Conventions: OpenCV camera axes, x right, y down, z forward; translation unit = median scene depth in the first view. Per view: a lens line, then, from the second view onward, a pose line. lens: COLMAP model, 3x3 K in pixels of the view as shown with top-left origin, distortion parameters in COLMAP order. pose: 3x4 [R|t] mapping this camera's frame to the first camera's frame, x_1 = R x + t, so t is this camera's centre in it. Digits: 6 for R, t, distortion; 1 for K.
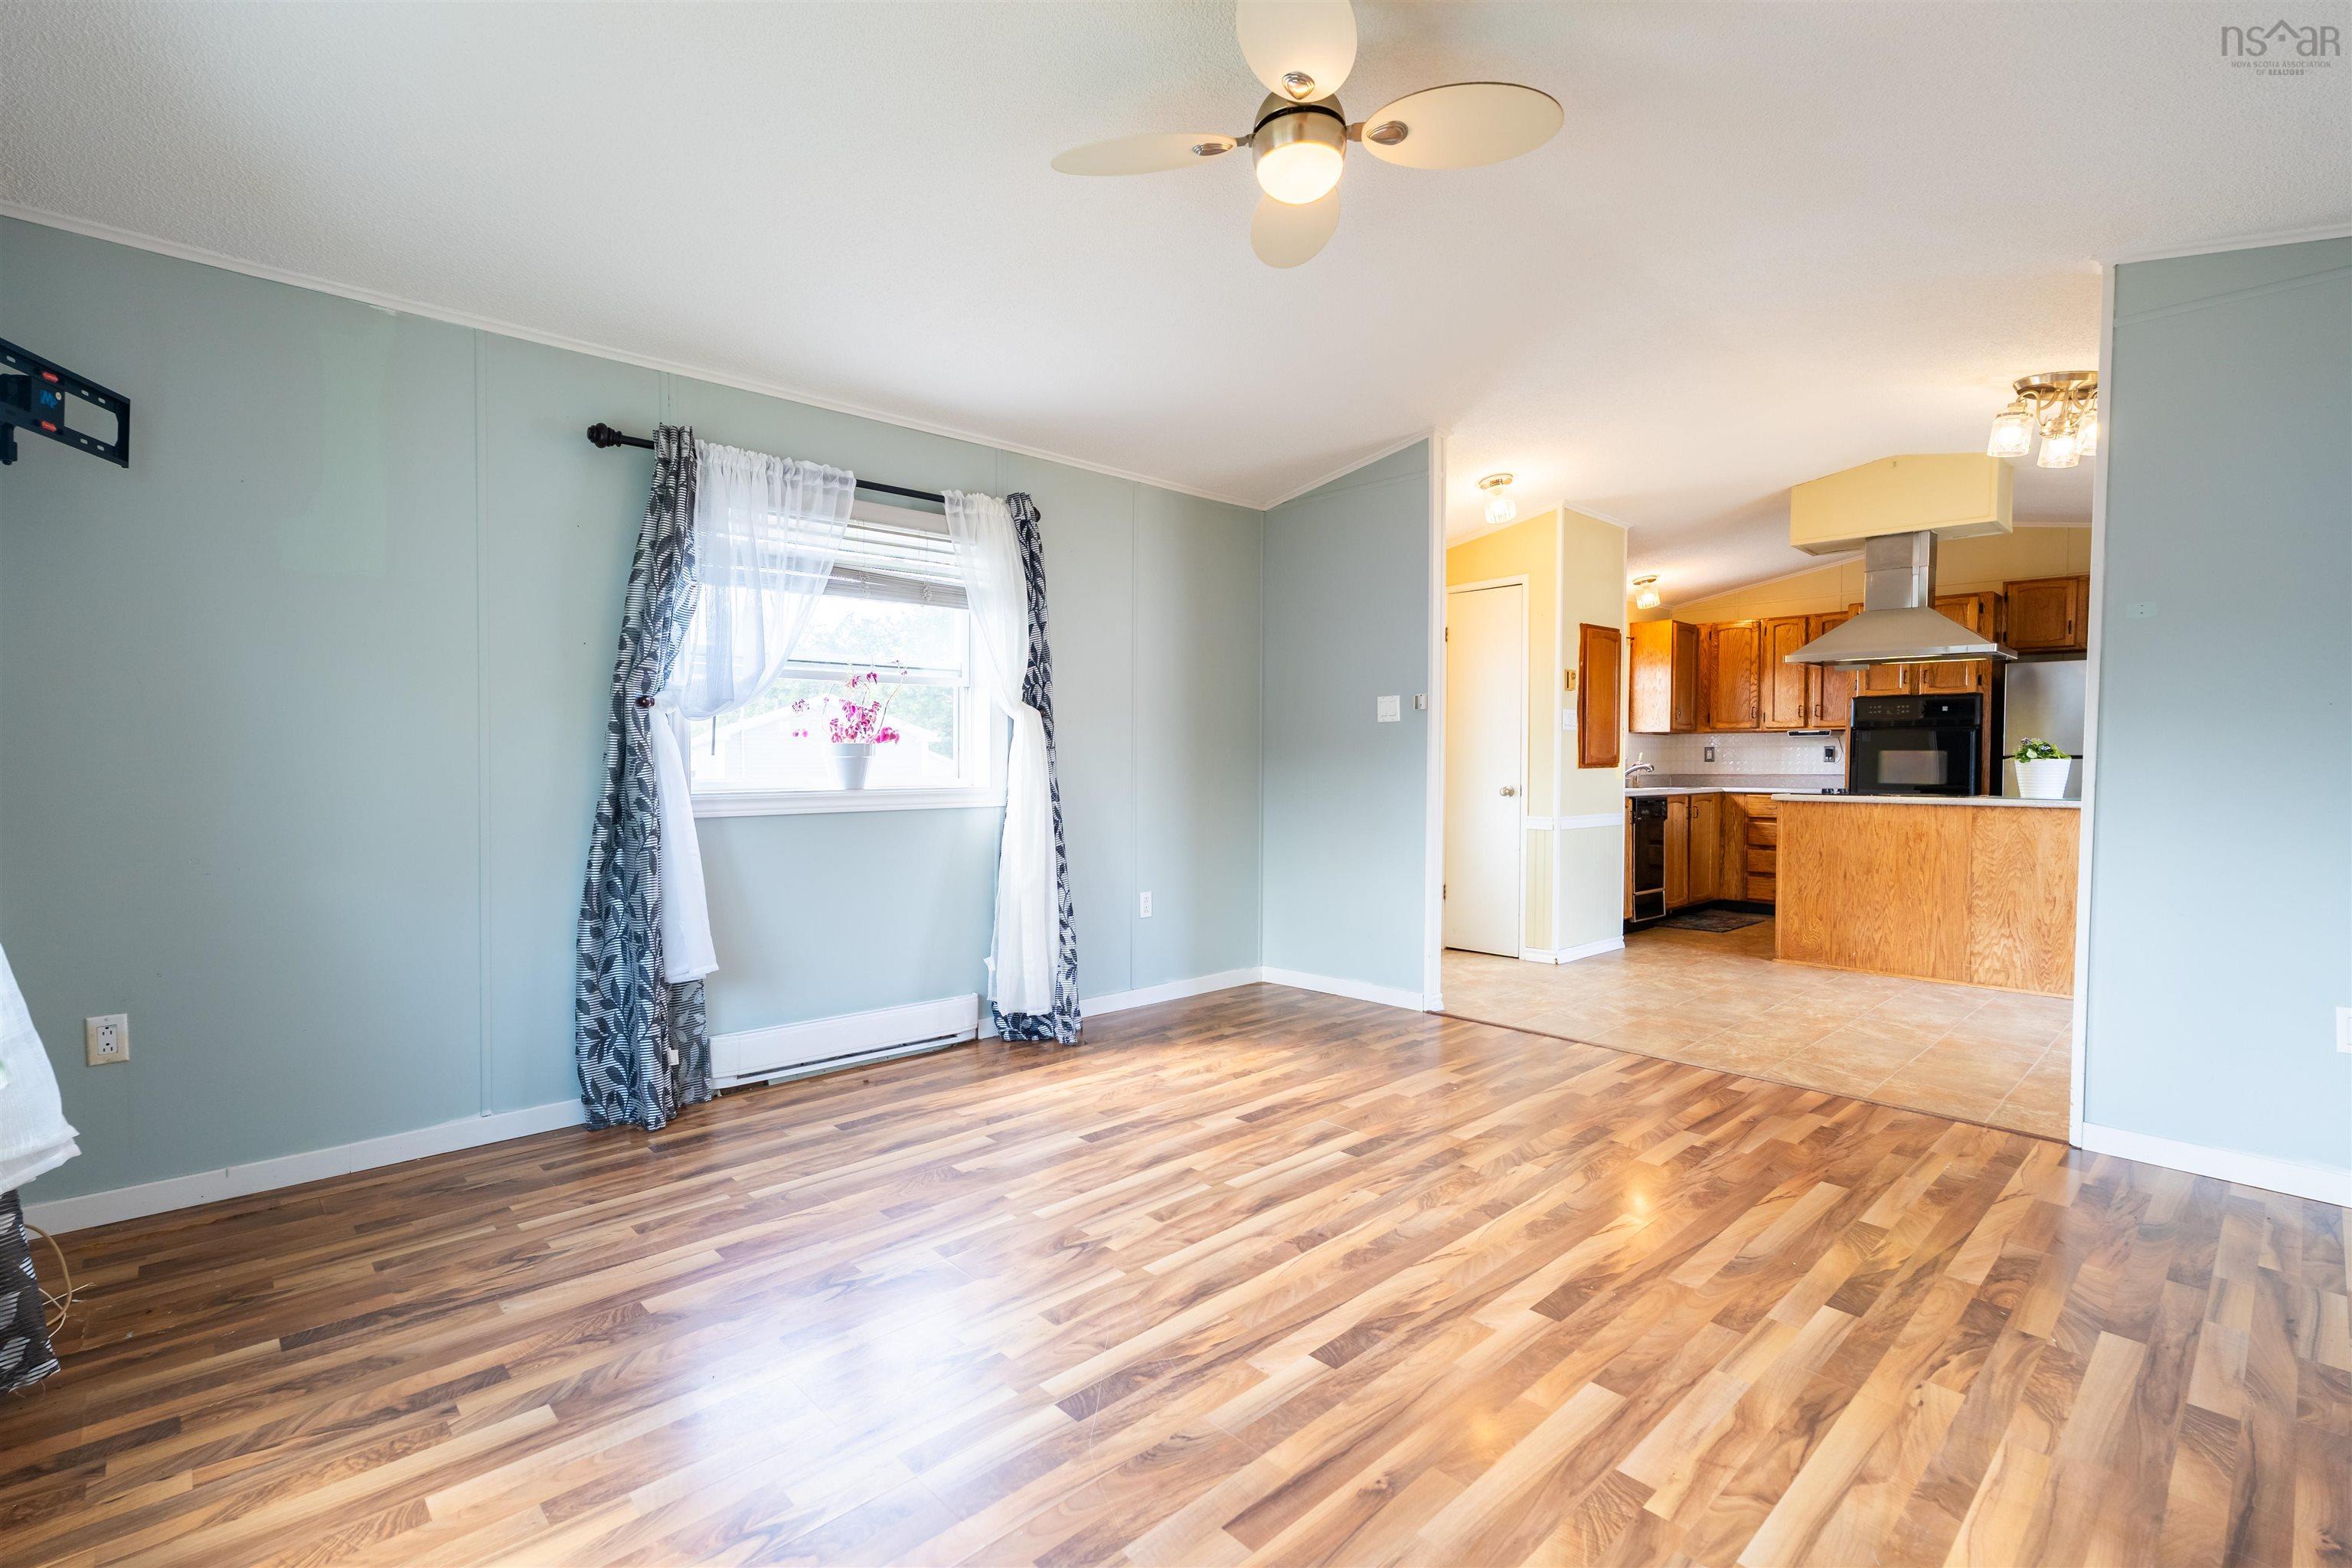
lens RADIAL K [[1066.6, 0, 1152.3], [0, 1066.6, 783.1], [0, 0, 1]] dist [0.000353, 0.000184]
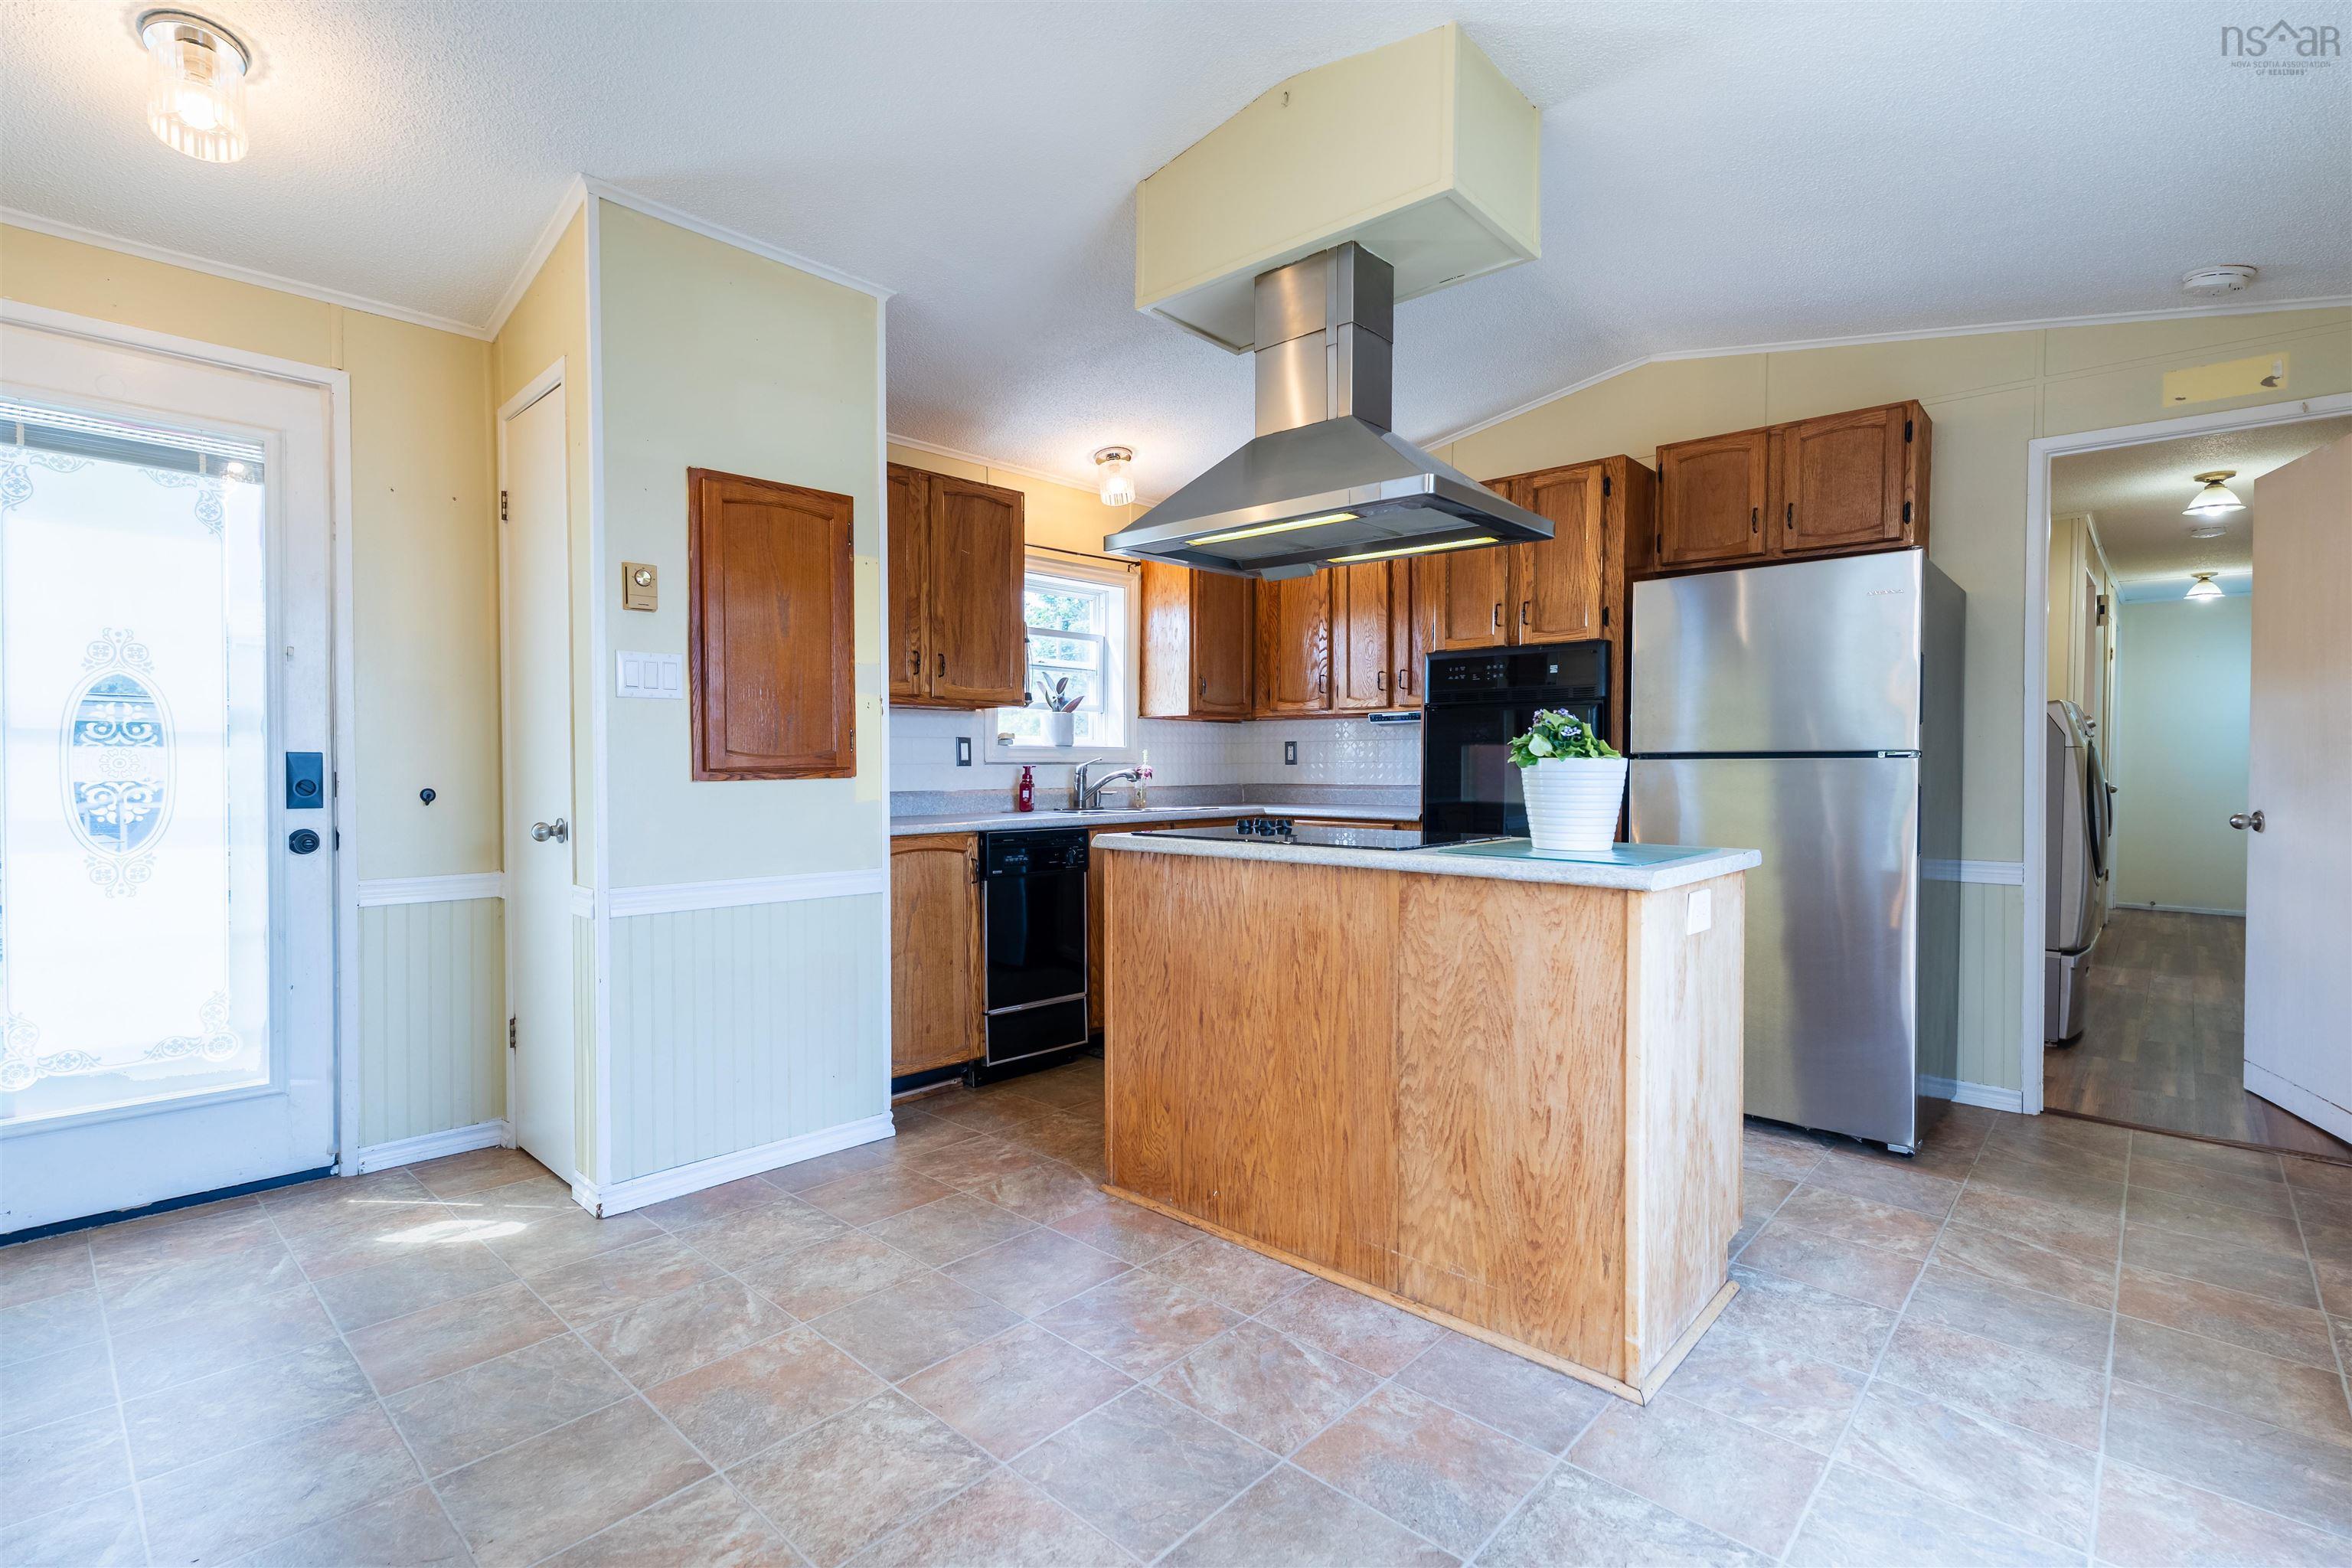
lens RADIAL K [[1086.1, 0, 1168.3], [0, 1086.1, 783.5], [0, 0, 1]] dist [0.005037, 0.000546]
pose [[0.996790, -0.005383, 0.079883, 0.937646], [0.005512, 0.999984, -0.001392, -0.019053], [-0.079874, 0.001828, 0.996803, 0.847913]]
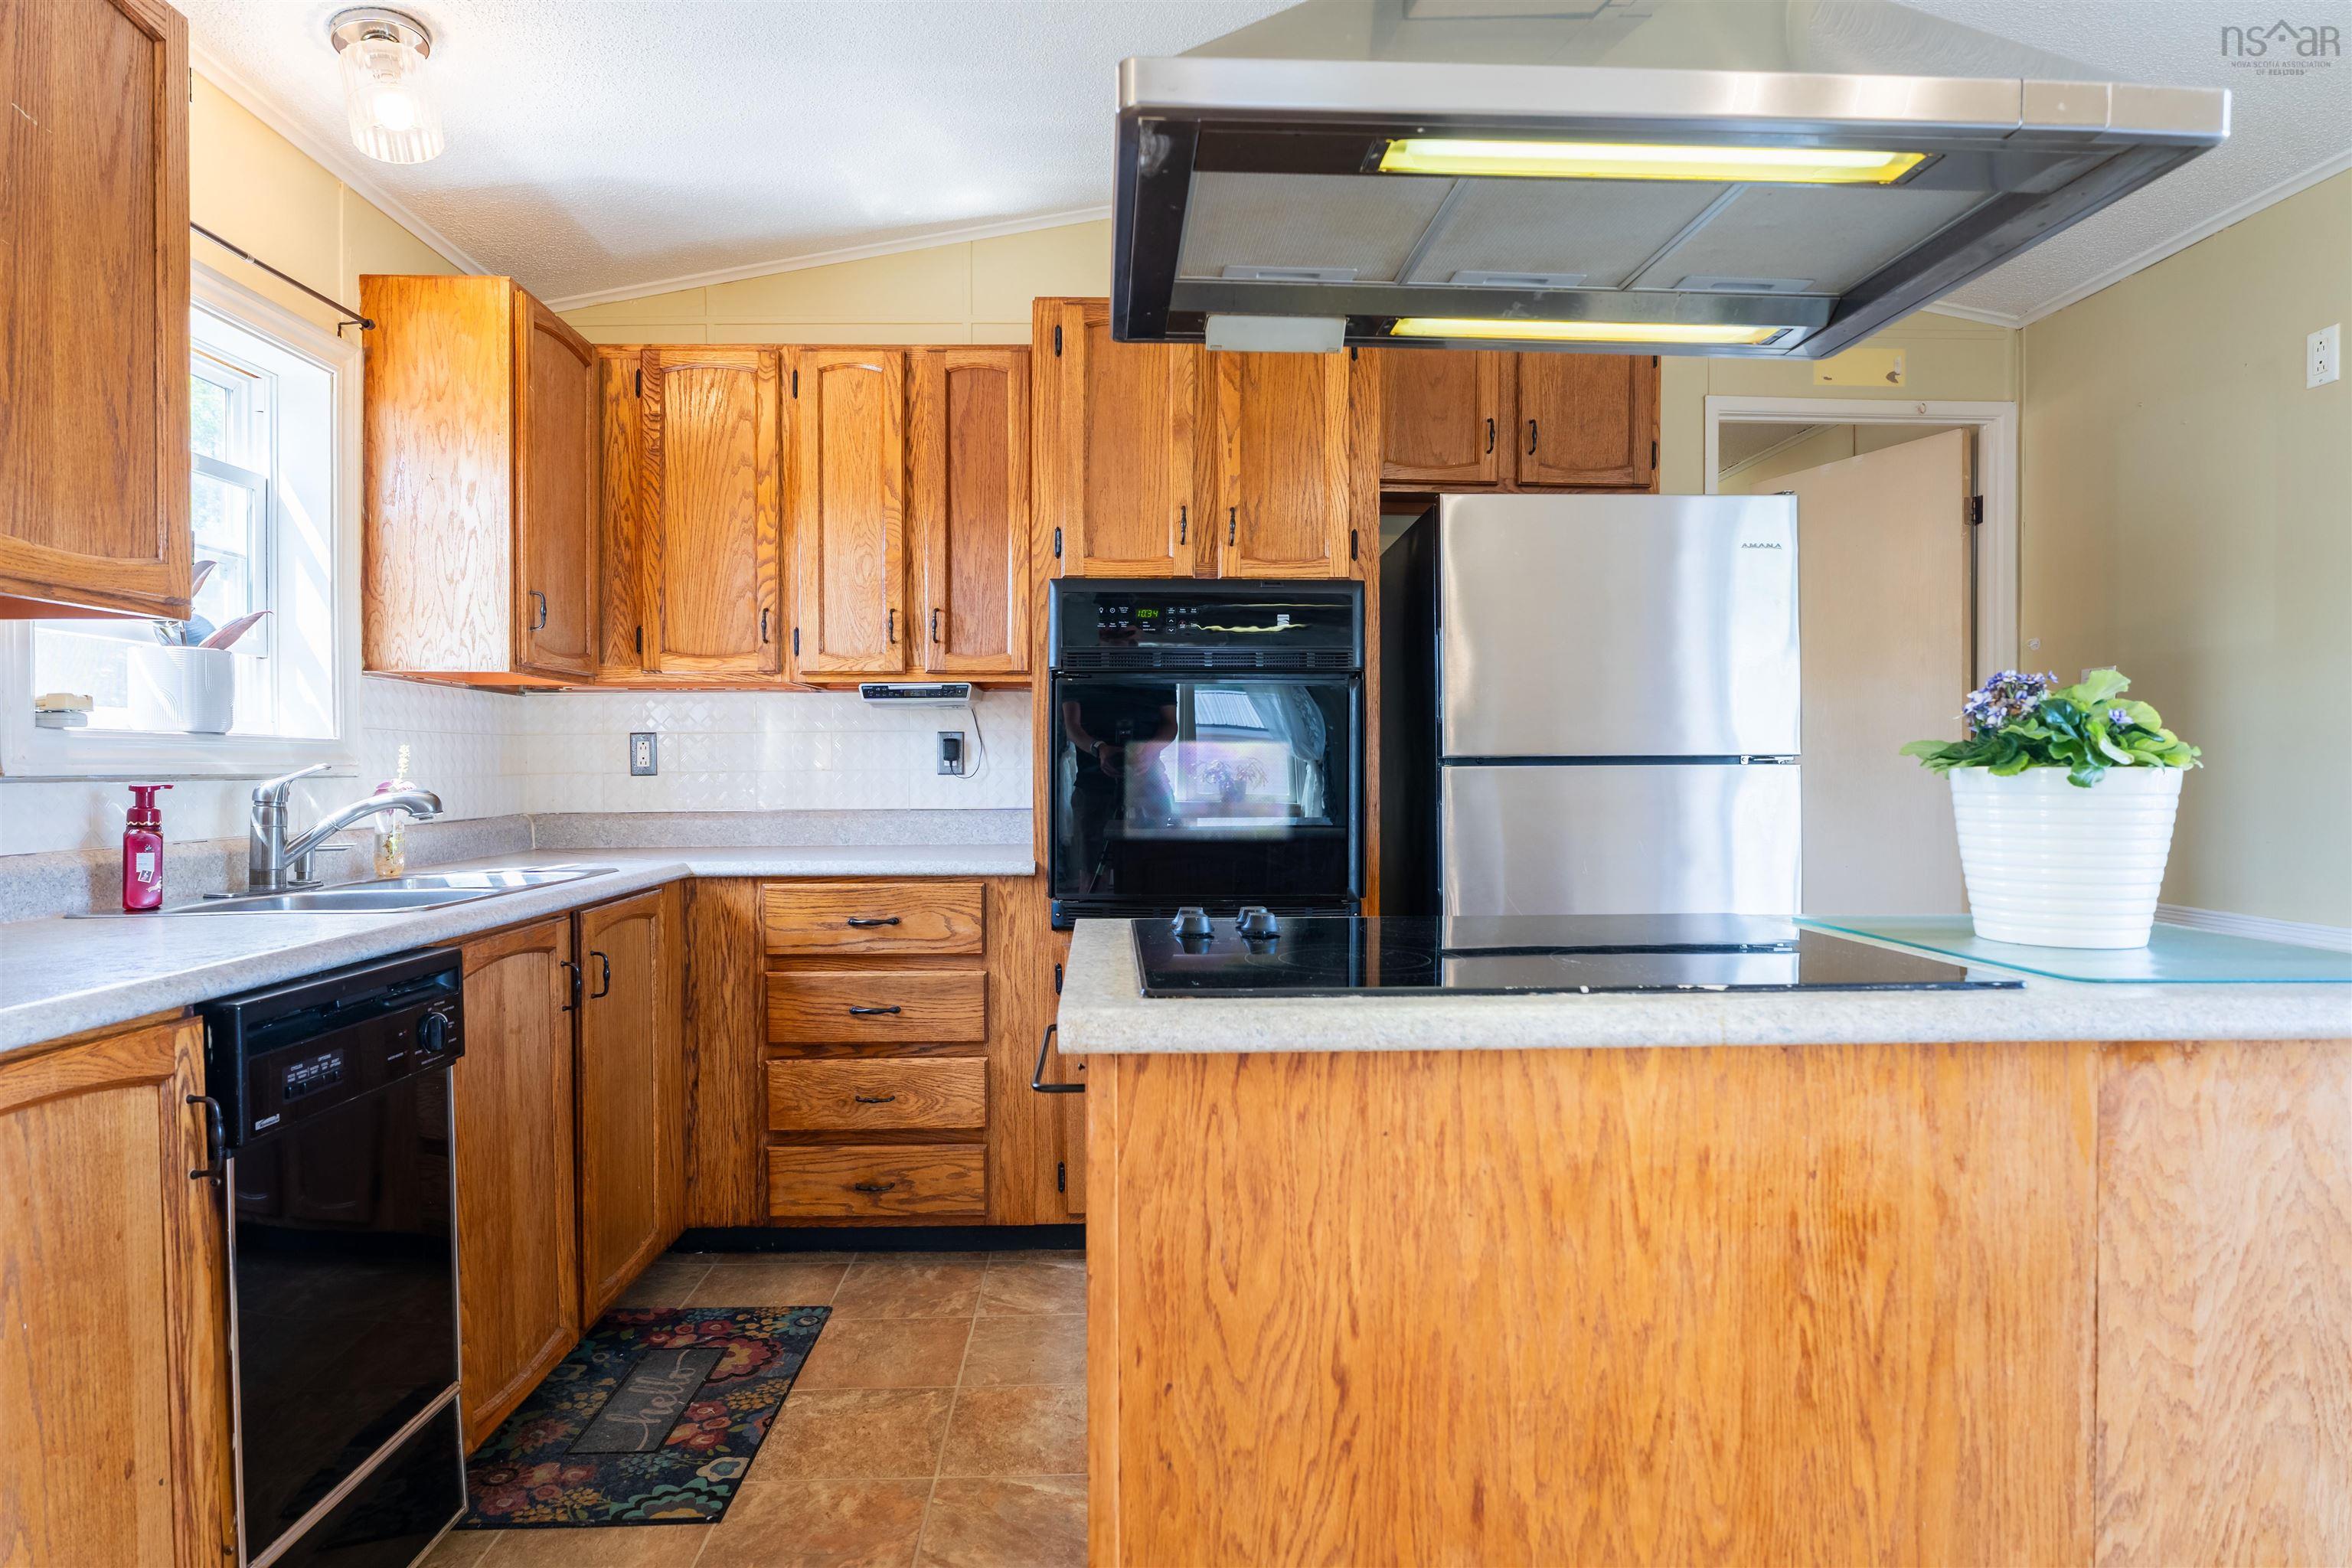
lens RADIAL K [[1315.4, 0, 1158.5], [0, 1315.4, 787.8], [0, 0, 1]] dist [-0.017960, 0.009373]
pose [[0.654904, -0.017774, 0.755503, 0.739549], [0.020062, 0.999780, 0.006131, -0.035359], [-0.755445, 0.011142, 0.655117, 1.419119]]
